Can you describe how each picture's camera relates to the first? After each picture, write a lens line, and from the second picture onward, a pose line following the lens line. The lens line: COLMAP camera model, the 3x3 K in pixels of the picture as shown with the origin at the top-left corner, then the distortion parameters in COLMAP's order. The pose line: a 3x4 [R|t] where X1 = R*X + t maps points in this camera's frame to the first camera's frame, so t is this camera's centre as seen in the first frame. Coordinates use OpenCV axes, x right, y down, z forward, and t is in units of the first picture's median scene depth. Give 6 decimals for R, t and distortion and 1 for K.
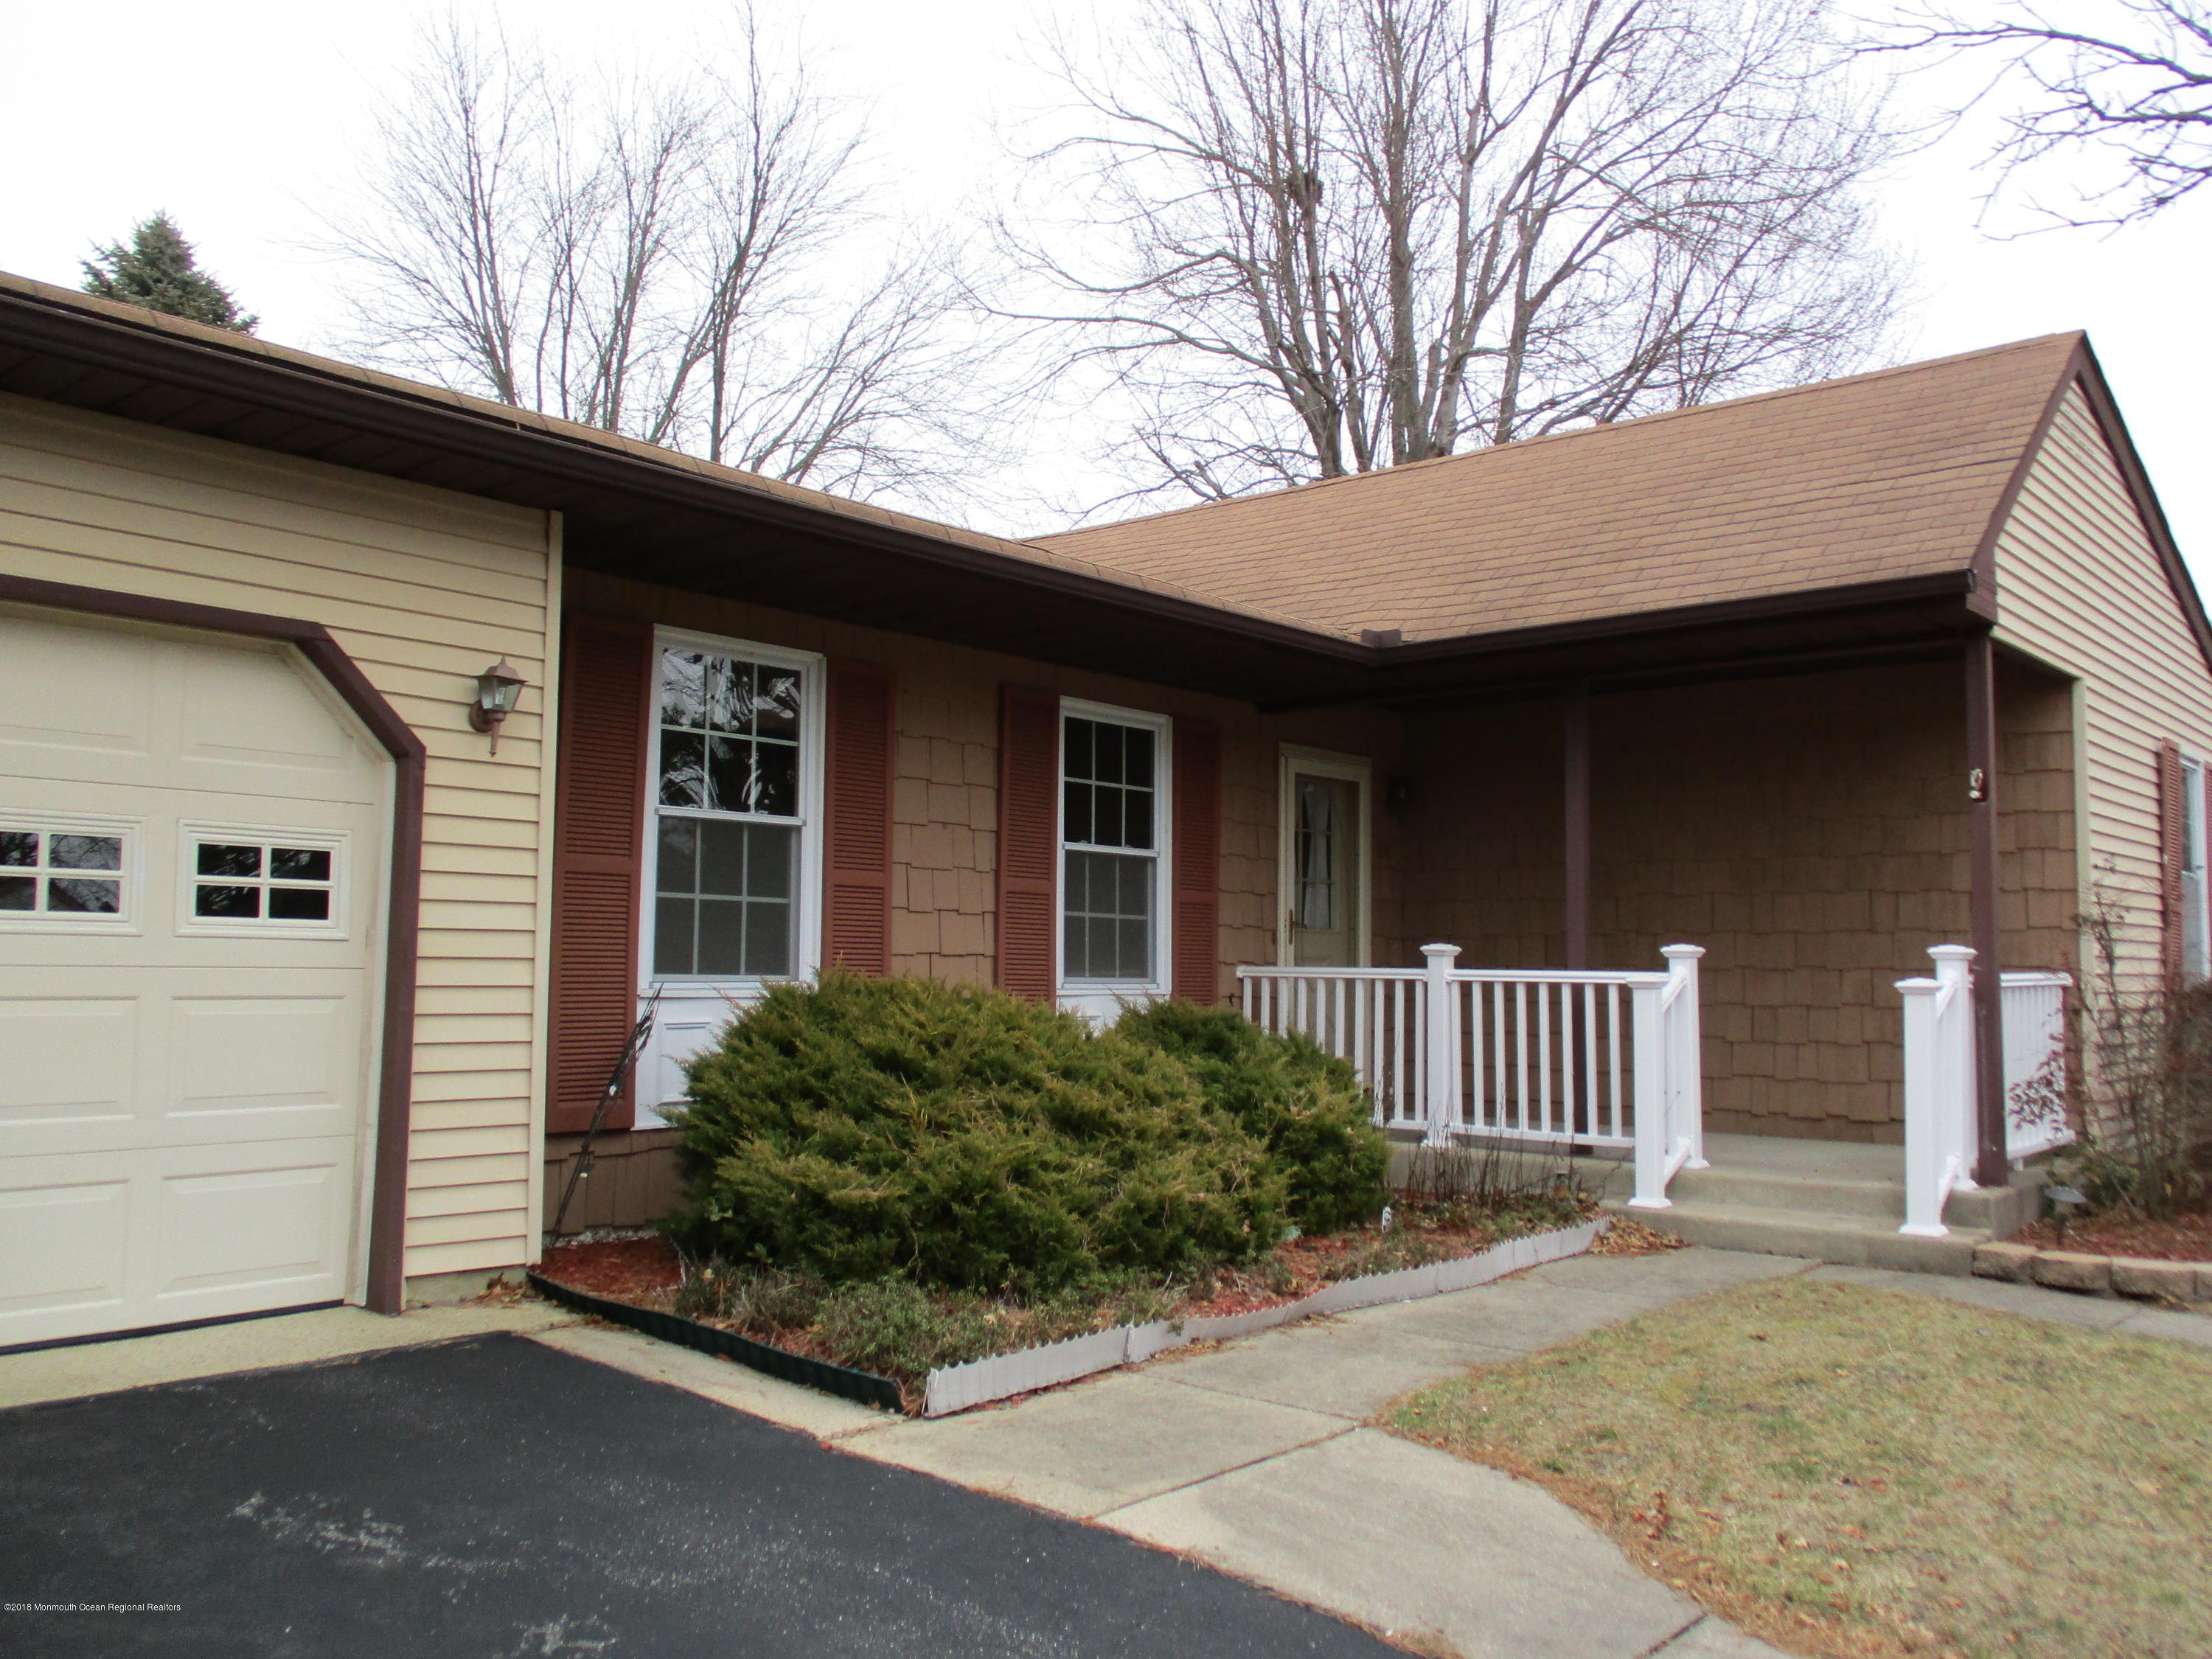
lens RADIAL K [[1850.2, 0, 1118.2], [0, 1850.2, 819.3], [0, 0, 1]] dist [-0.018494, 0.007479]
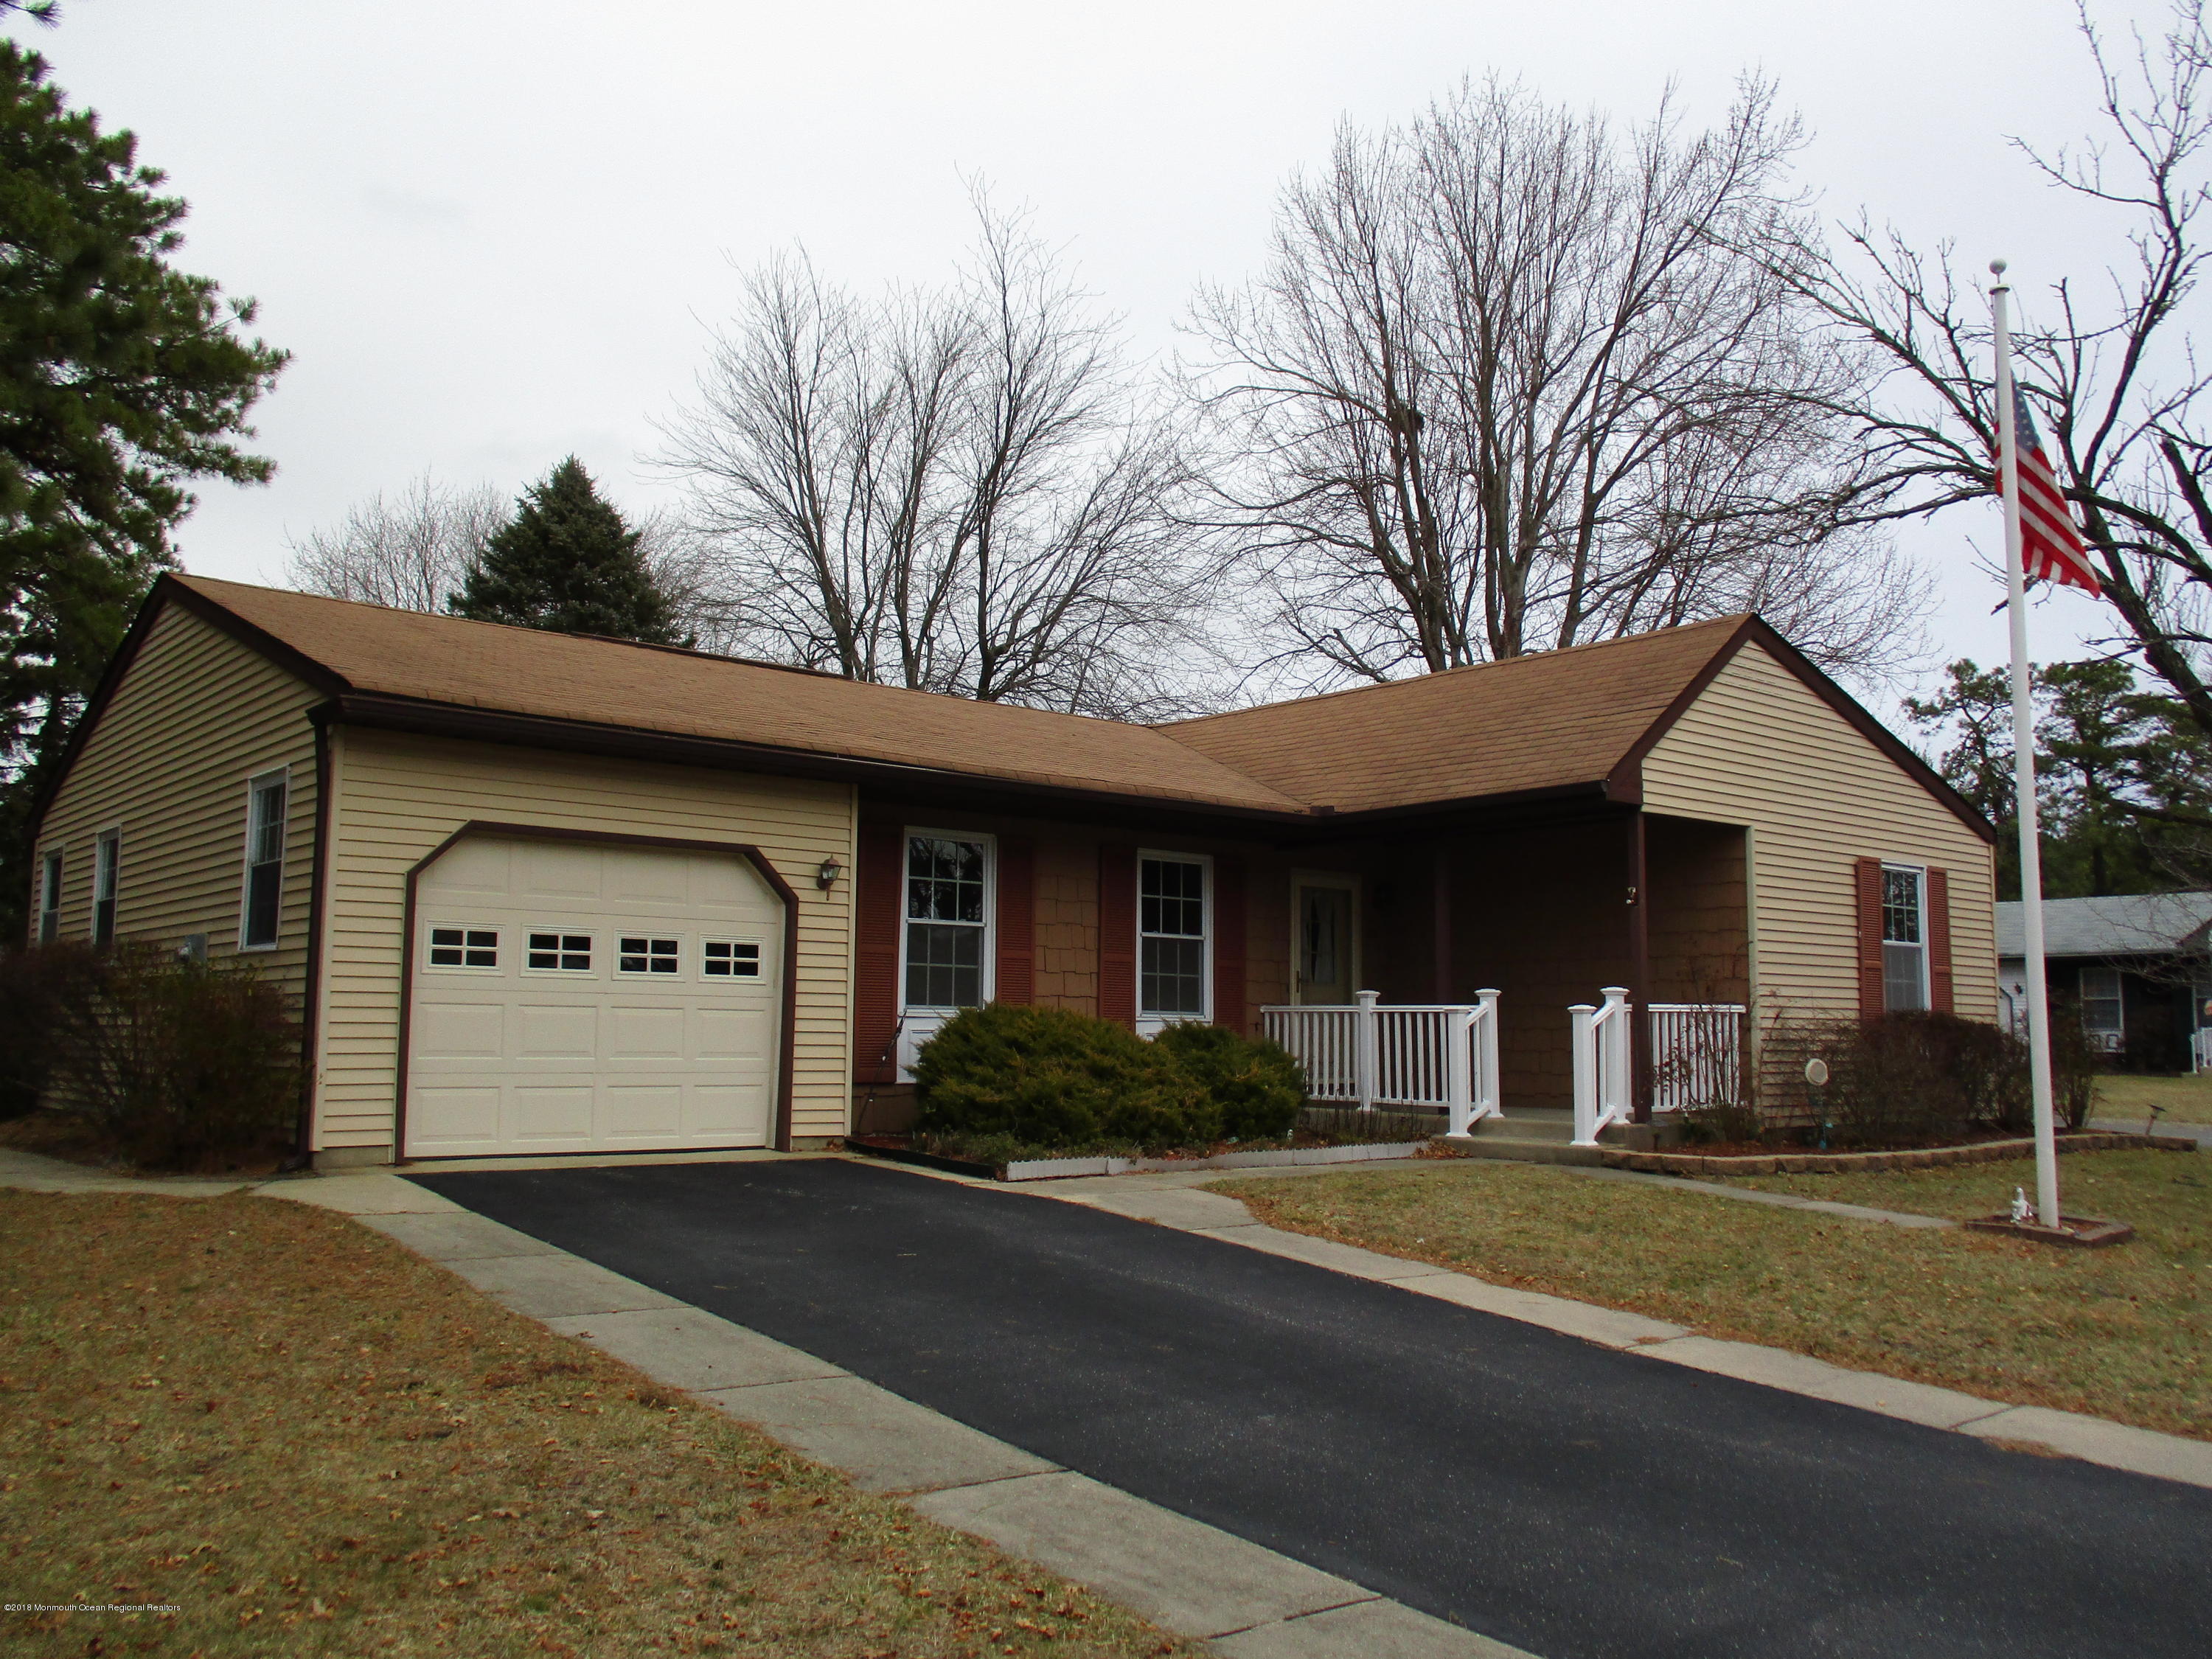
lens RADIAL K [[1850.2, 0, 1108.4], [0, 1850.2, 826.7], [0, 0, 1]] dist [-0.018494, 0.007479]
pose [[0.986322, -0.019899, -0.163623, 0.242404], [0.014210, 0.999256, -0.035865, -0.026528], [0.164215, 0.033049, 0.985871, -0.768338]]
